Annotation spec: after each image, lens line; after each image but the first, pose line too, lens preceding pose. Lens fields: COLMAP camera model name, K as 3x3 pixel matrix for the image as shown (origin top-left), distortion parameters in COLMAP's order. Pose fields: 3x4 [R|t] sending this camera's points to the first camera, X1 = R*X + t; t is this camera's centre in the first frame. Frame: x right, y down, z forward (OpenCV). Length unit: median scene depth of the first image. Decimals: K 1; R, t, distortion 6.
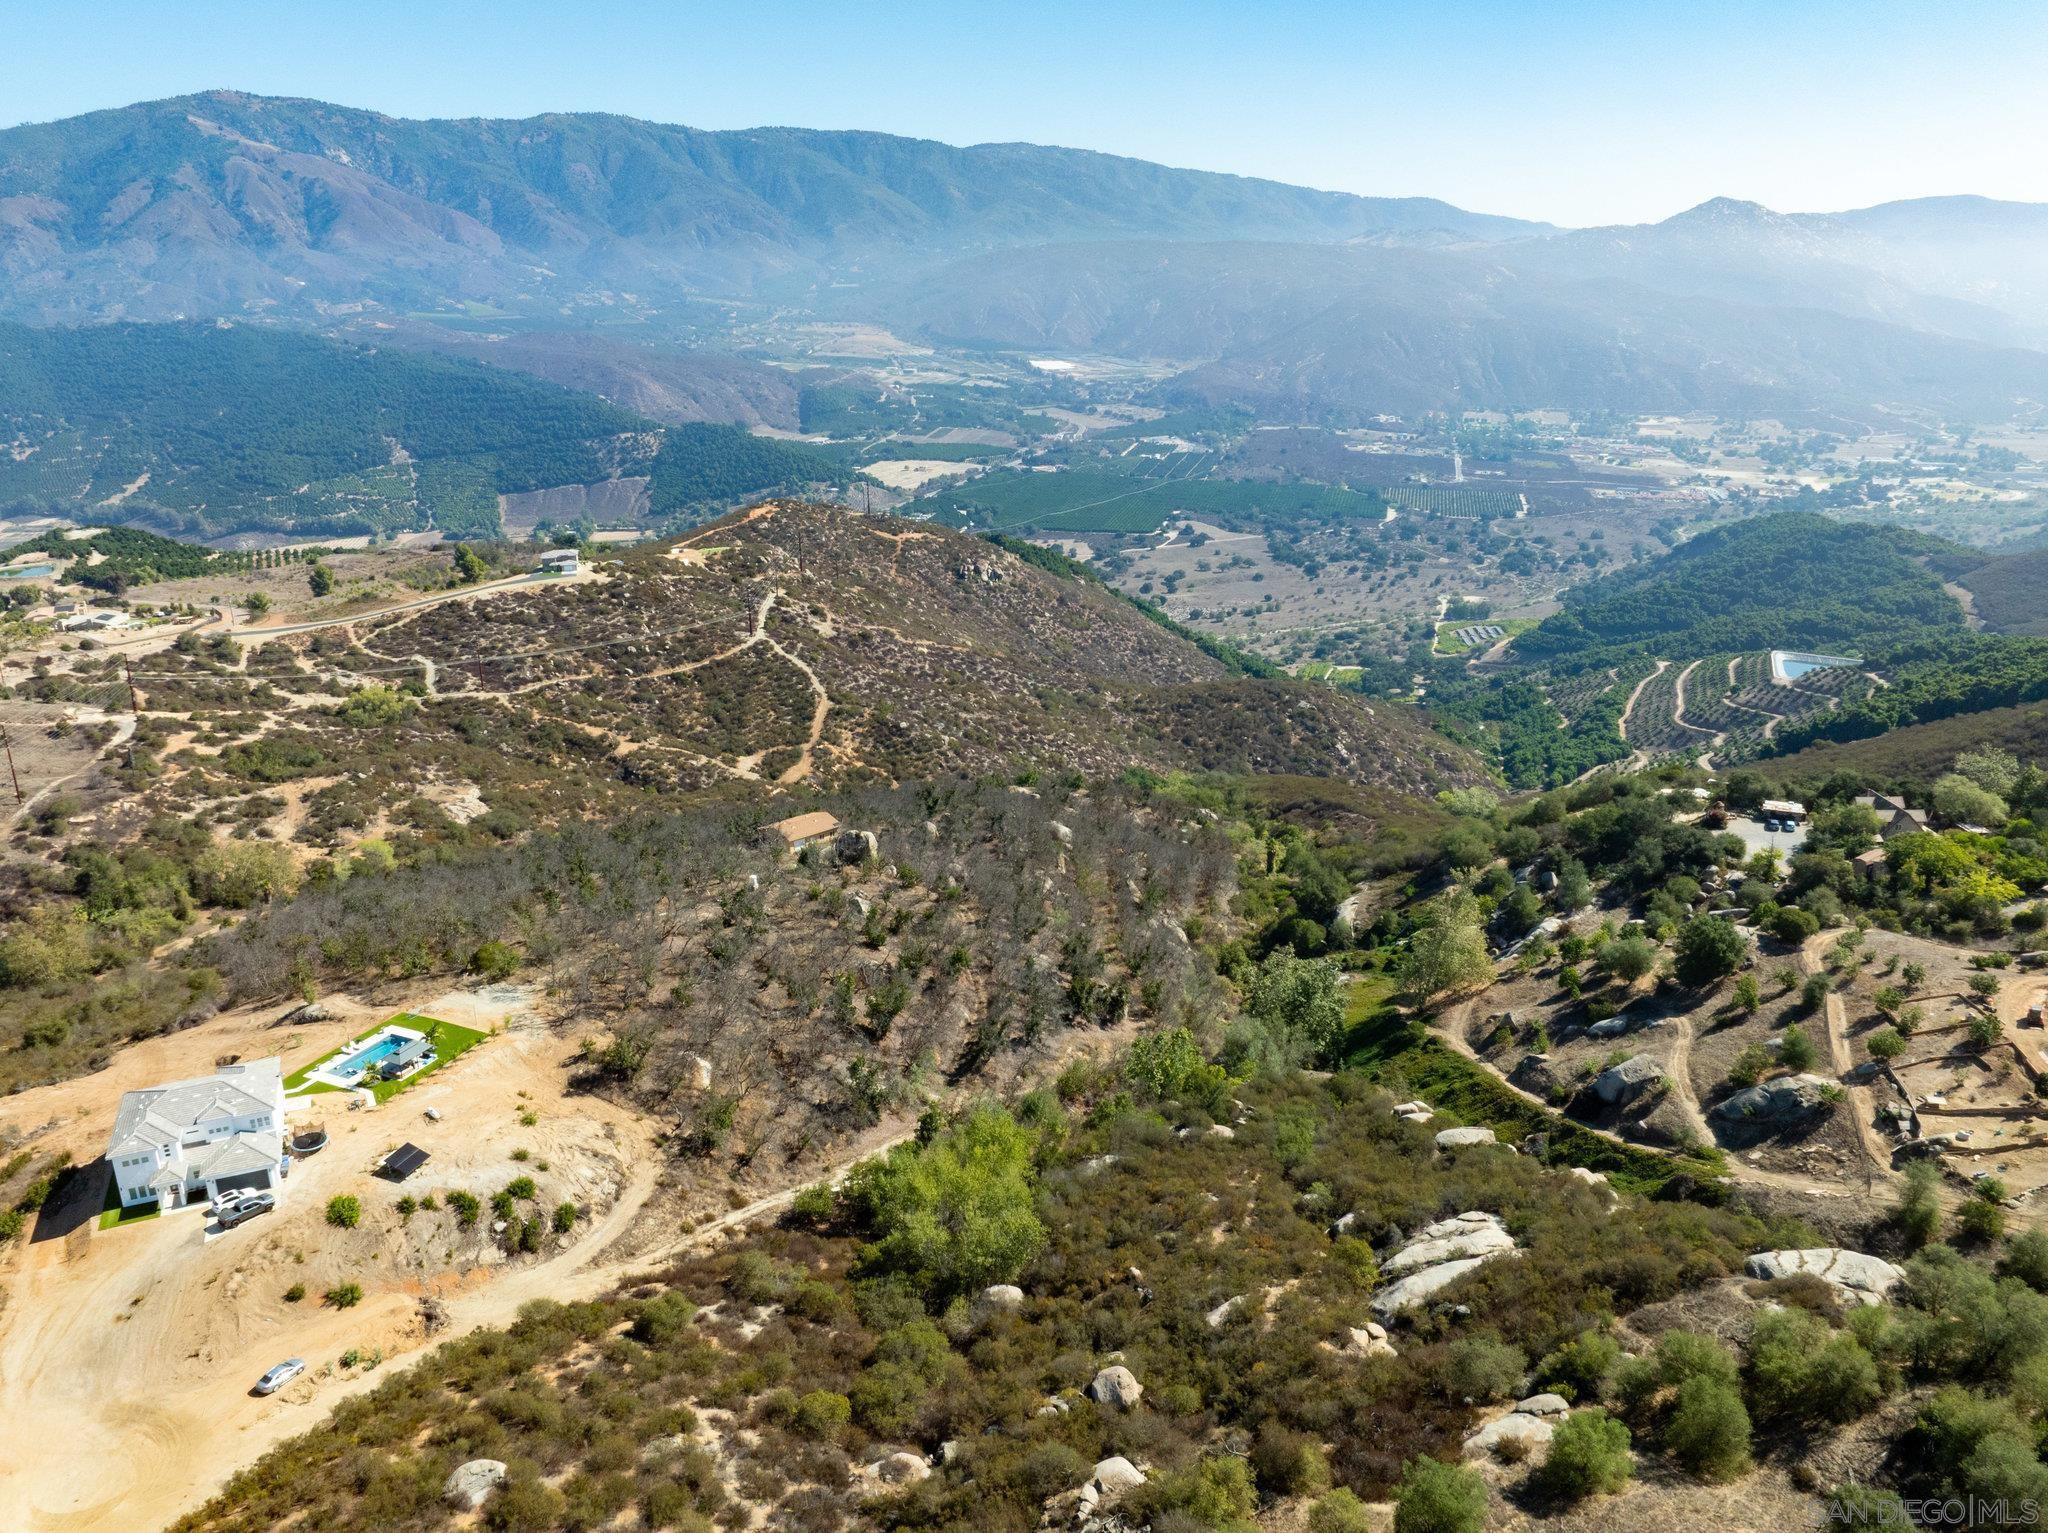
lens RADIAL K [[1486.7, 0, 996.6], [0, 1486.7, 779.4], [0, 0, 1]] dist [-0.039444, -0.002026]
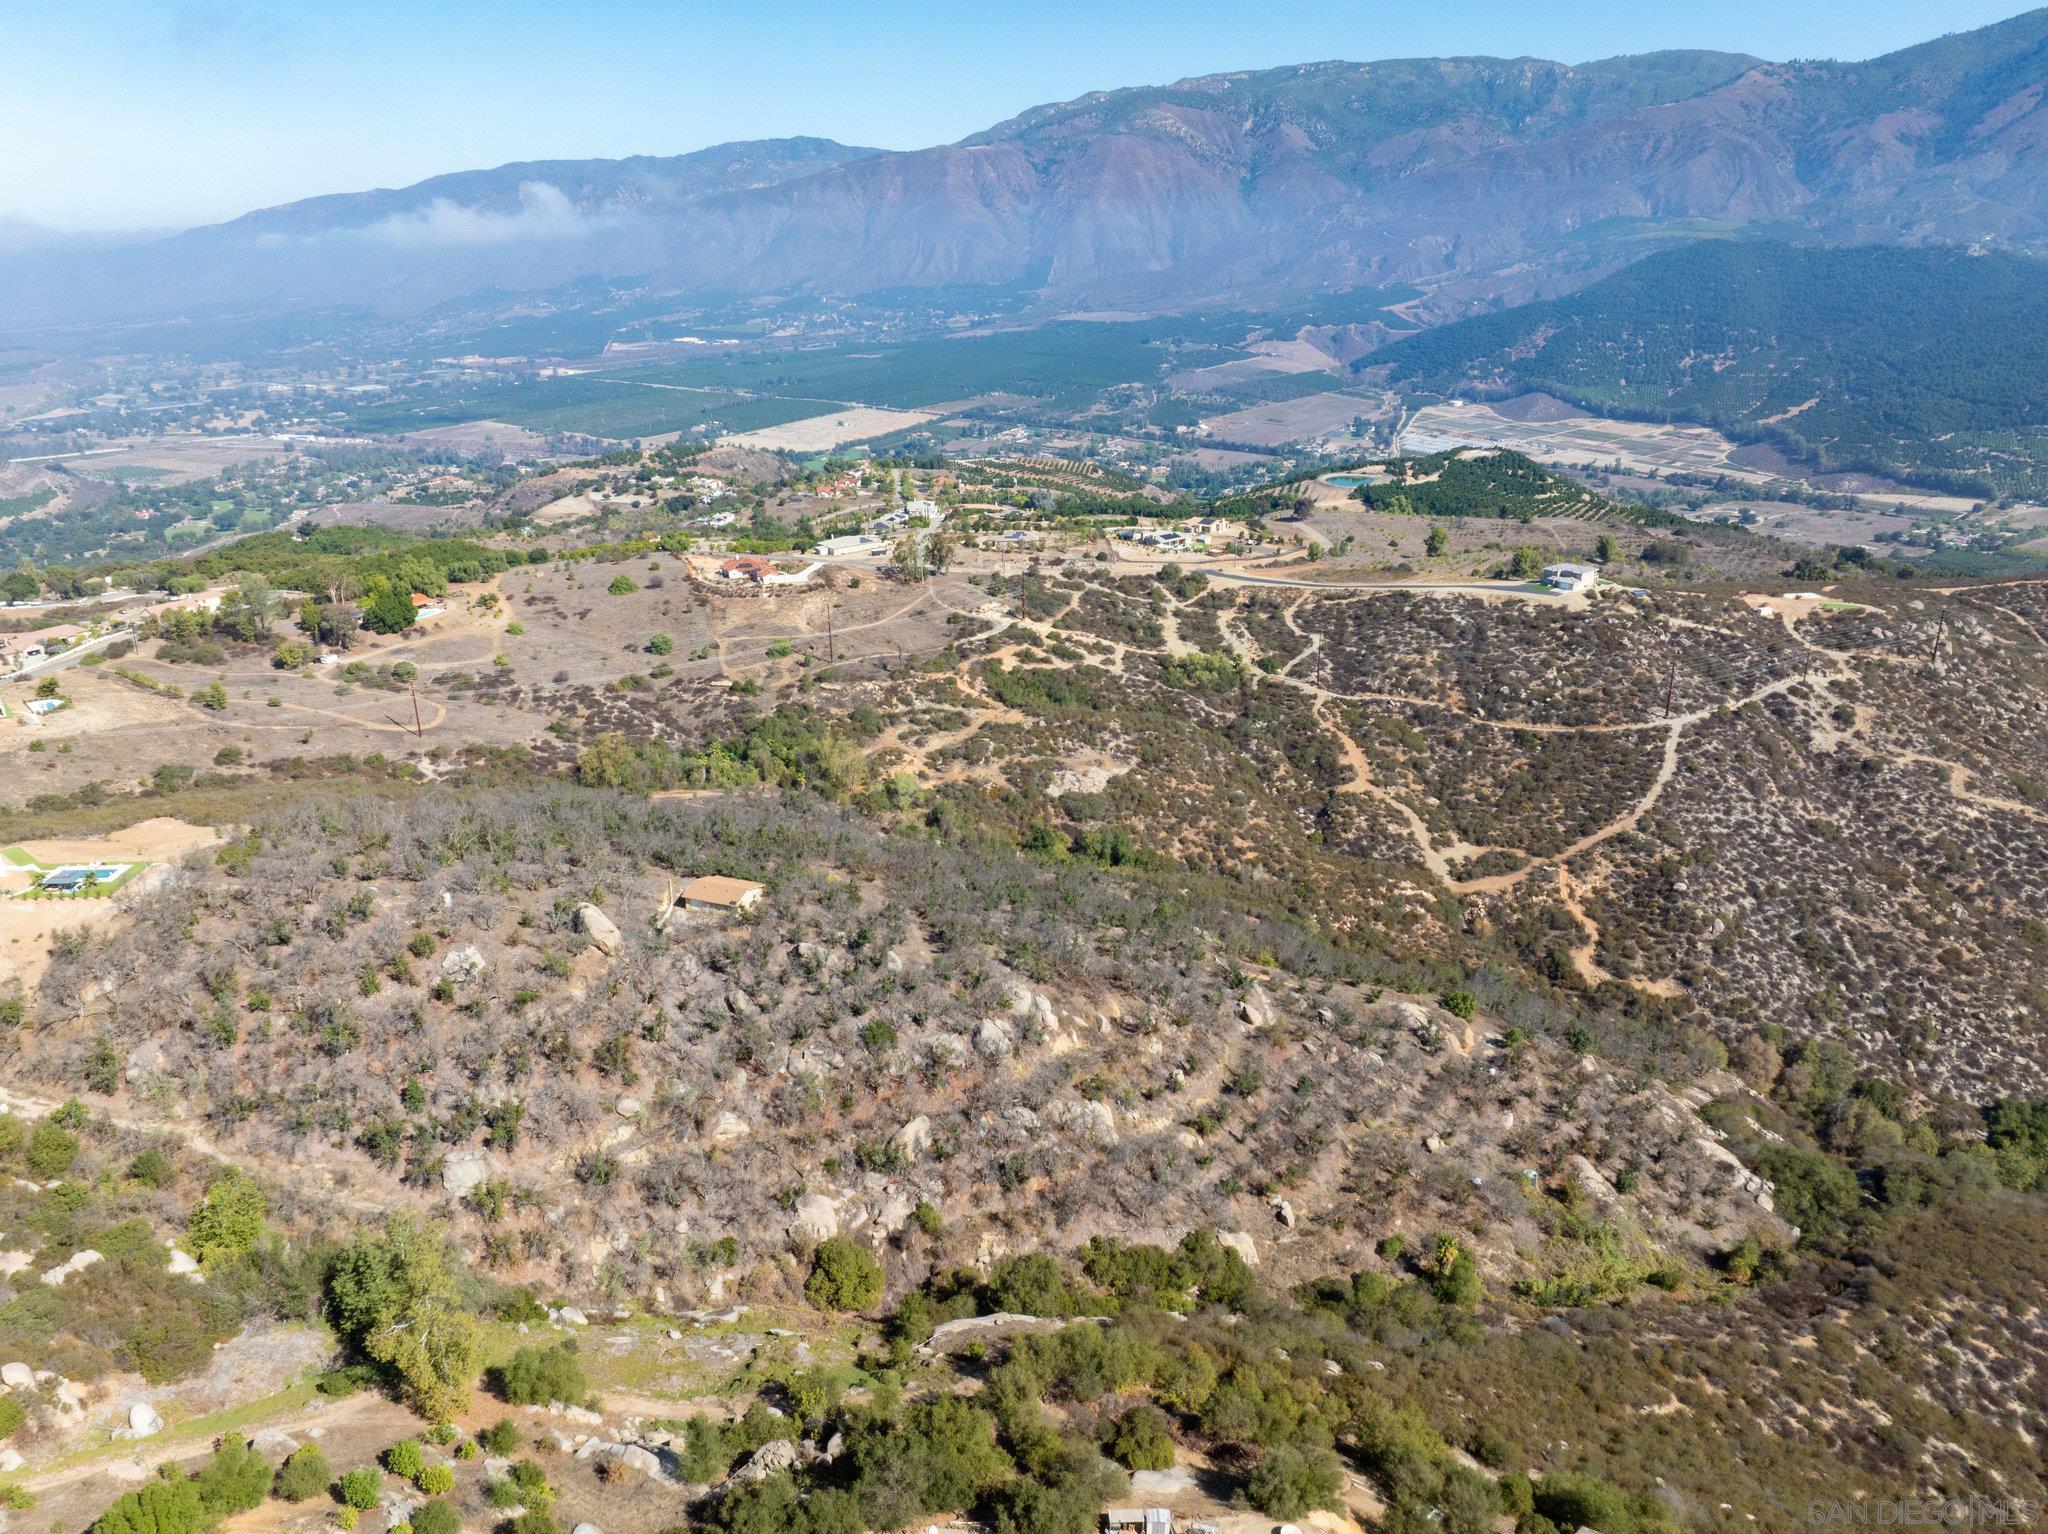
lens RADIAL K [[1435.4, 0, 1026.6], [0, 1435.4, 771.9], [0, 0, 1]] dist [-0.044963, 0.015363]
pose [[0.439164, 0.330621, -0.835359, 0.105300], [-0.277067, 0.934343, 0.224138, -0.045104], [0.854616, 0.133017, 0.501934, 0.096300]]
